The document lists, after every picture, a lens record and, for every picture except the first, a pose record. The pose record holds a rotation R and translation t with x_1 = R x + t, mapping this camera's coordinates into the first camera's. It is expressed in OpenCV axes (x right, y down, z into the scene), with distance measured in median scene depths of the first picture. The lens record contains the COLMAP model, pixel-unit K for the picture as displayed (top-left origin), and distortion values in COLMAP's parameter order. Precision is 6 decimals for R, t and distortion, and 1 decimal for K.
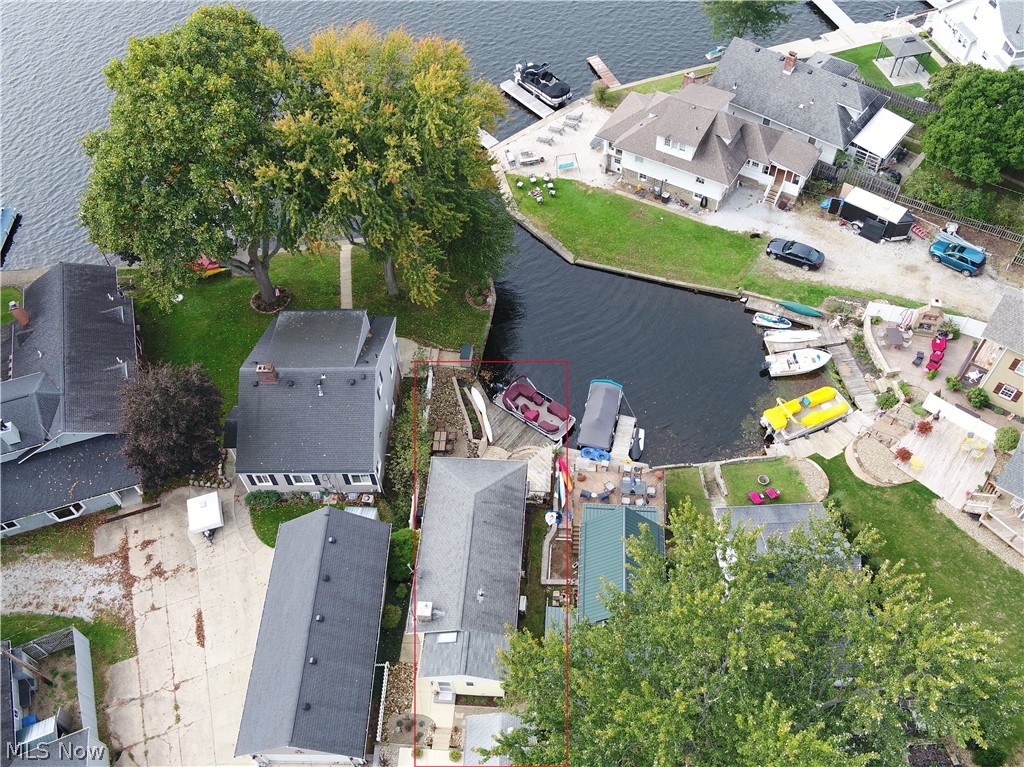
lens RADIAL K [[866.8, 0, 510.5], [0, 866.8, 382.1], [0, 0, 1]] dist [-0.012215, 0.005587]
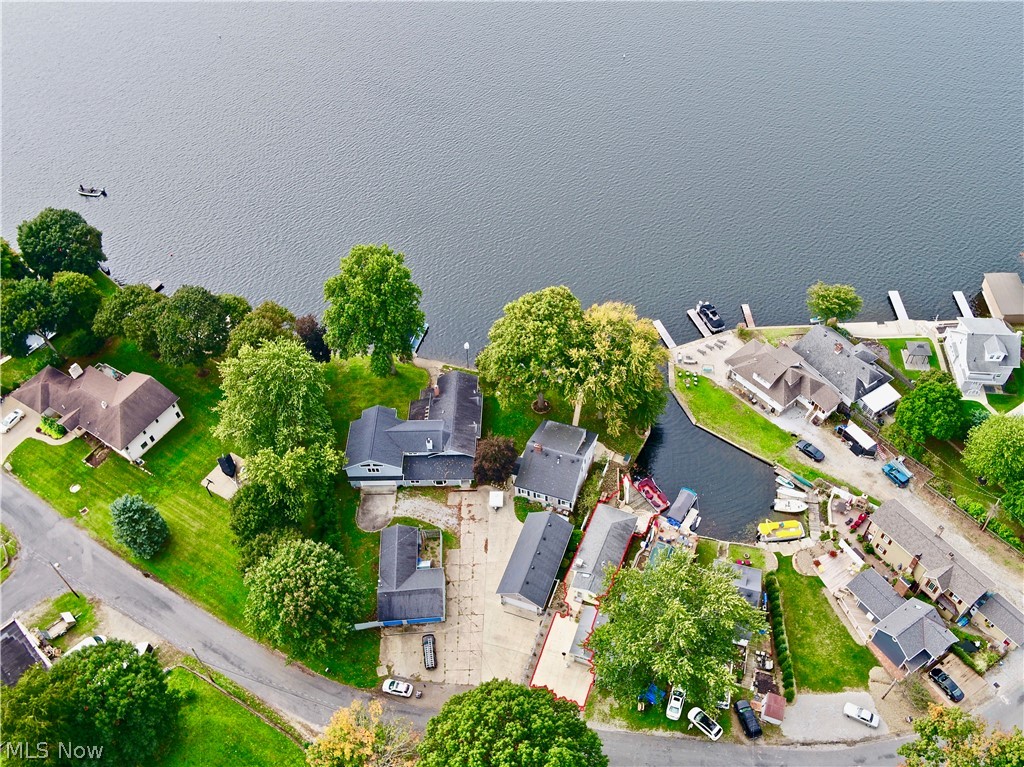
lens RADIAL K [[866.8, 0, 513.4], [0, 866.8, 384.9], [0, 0, 1]] dist [-0.012215, 0.005587]
pose [[0.945285, 0.243281, -0.217372, 0.106182], [-0.252992, 0.967308, -0.017586, -0.104263], [0.205987, 0.071617, 0.975930, -1.155899]]
